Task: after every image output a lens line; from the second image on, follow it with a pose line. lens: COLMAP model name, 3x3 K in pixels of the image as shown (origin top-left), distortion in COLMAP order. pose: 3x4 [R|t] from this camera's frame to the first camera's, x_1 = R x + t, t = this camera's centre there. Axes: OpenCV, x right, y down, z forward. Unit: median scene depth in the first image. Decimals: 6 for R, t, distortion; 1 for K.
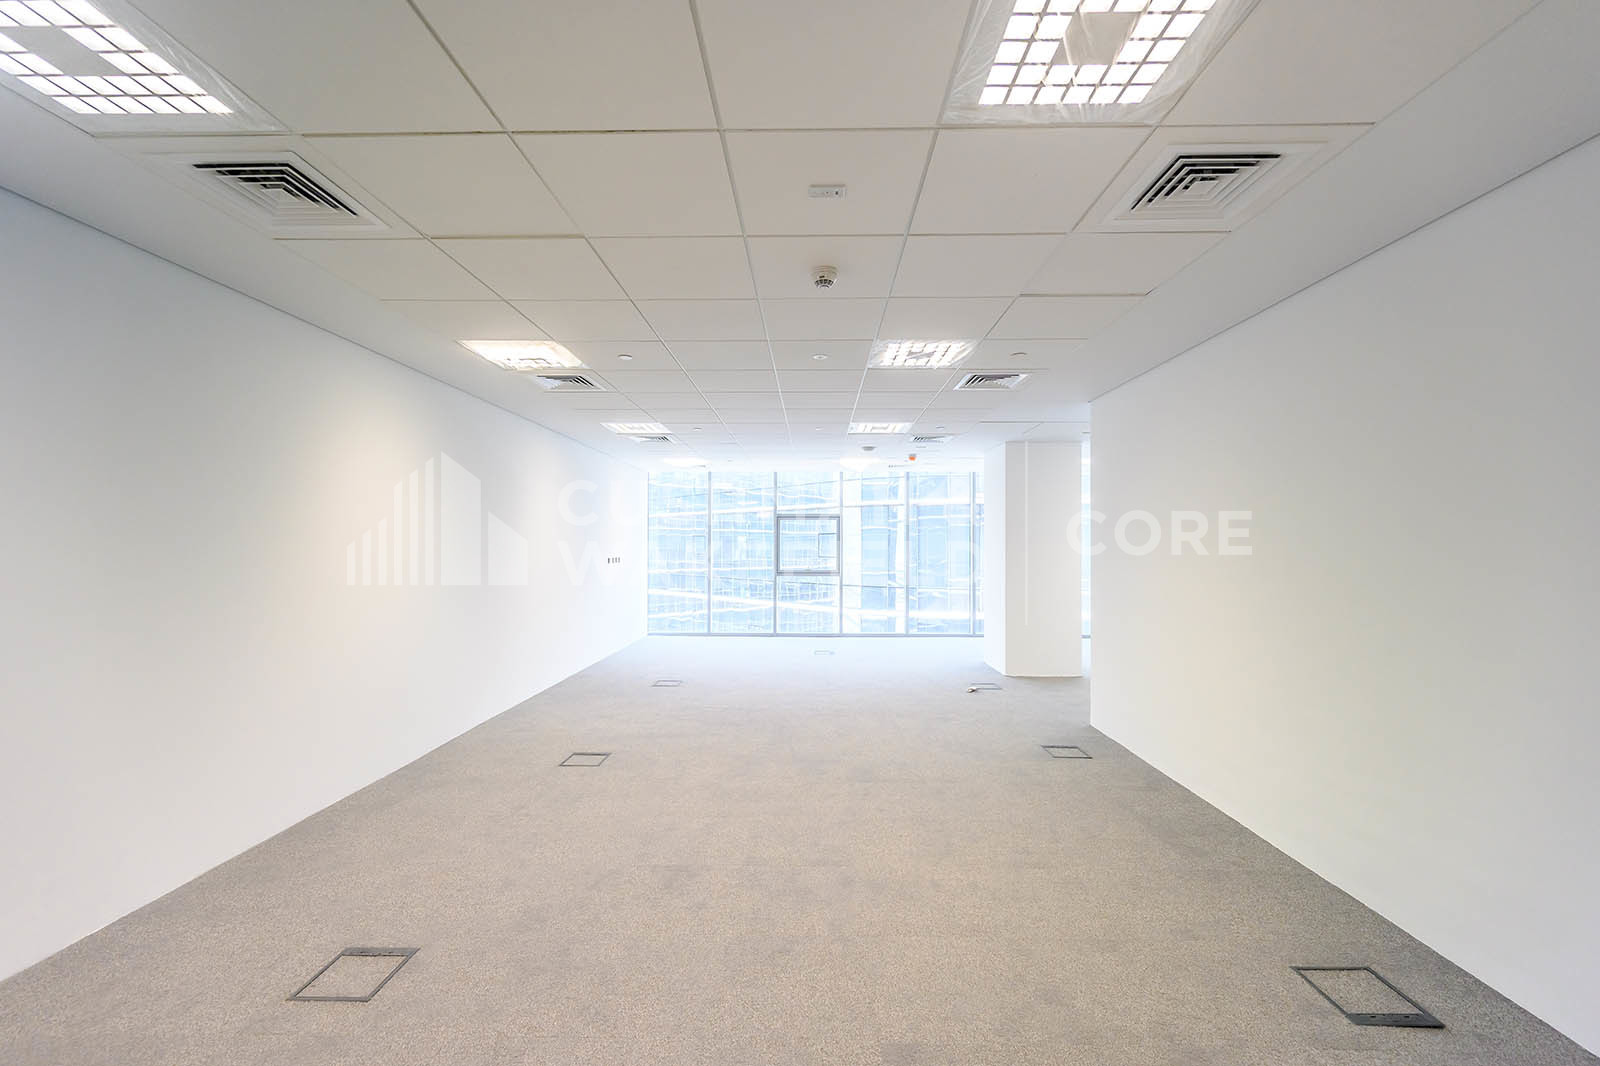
lens RADIAL K [[639.4, 0, 798.2], [0, 639.4, 543.0], [0, 0, 1]] dist [-0.001307, -0.000330]
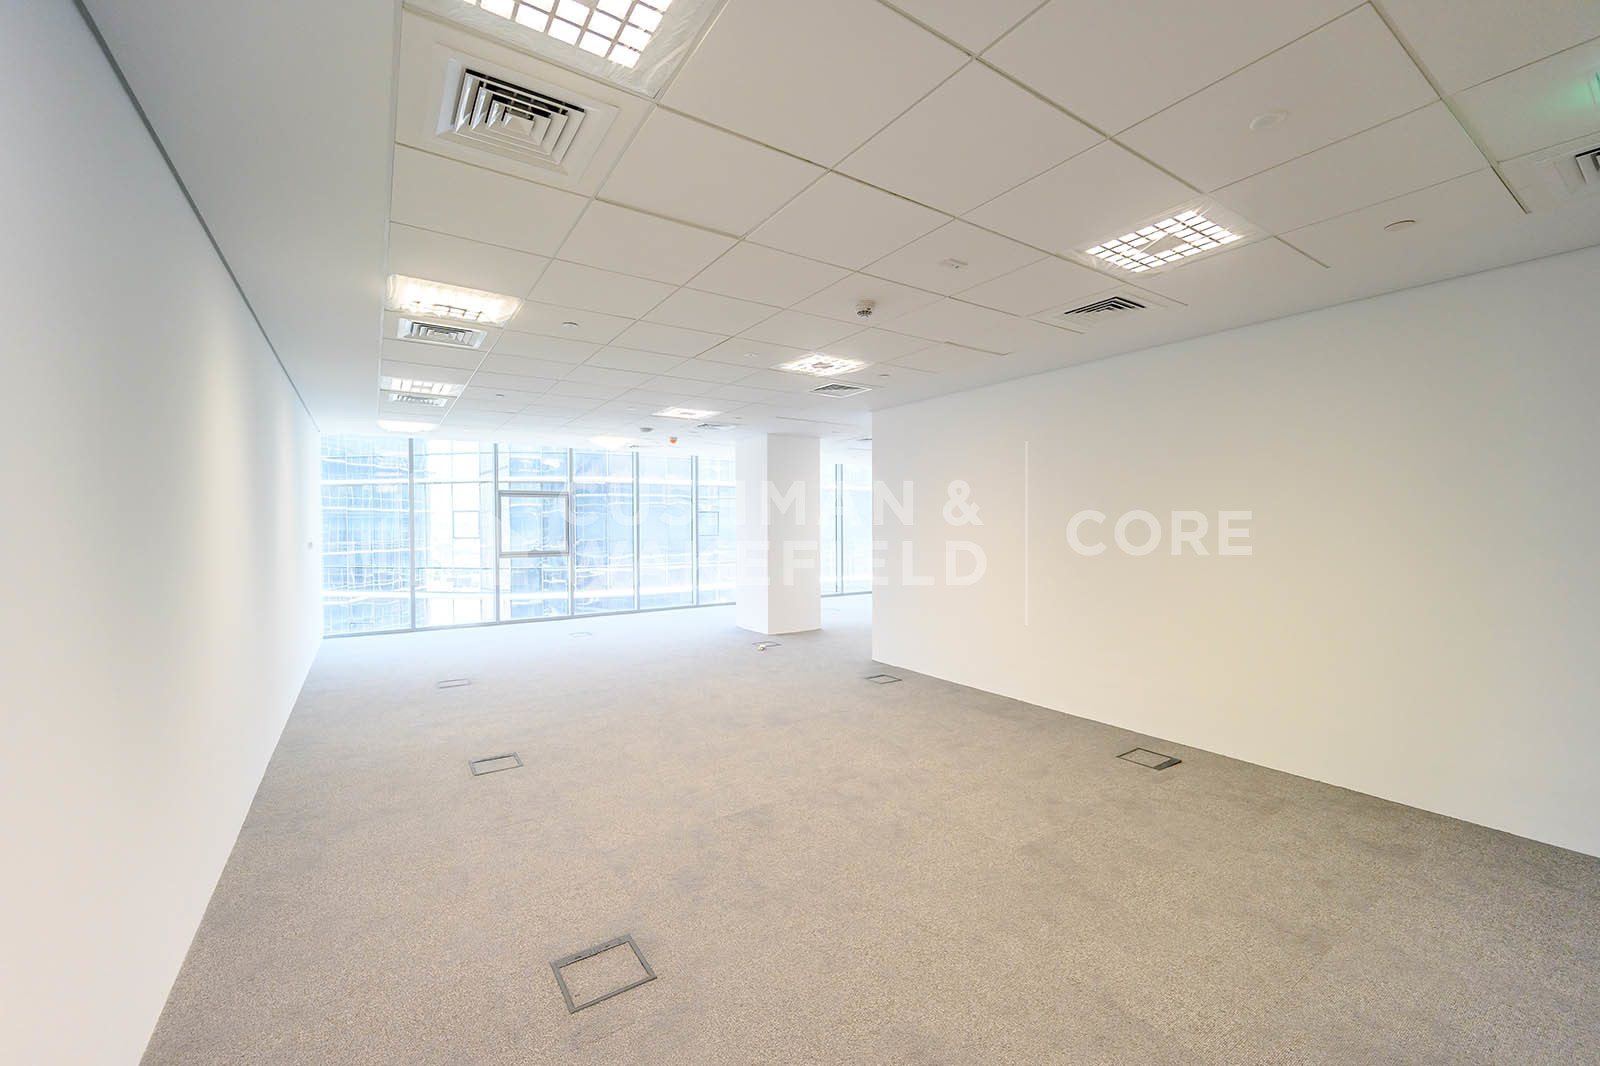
lens RADIAL K [[639.4, 0, 798.2], [0, 639.4, 543.0], [0, 0, 1]] dist [-0.001307, -0.000330]
pose [[0.817761, -0.022901, 0.575102, -0.607533], [0.003228, 0.999375, 0.035206, -0.003065], [-0.575548, -0.026934, 0.817324, 0.035165]]
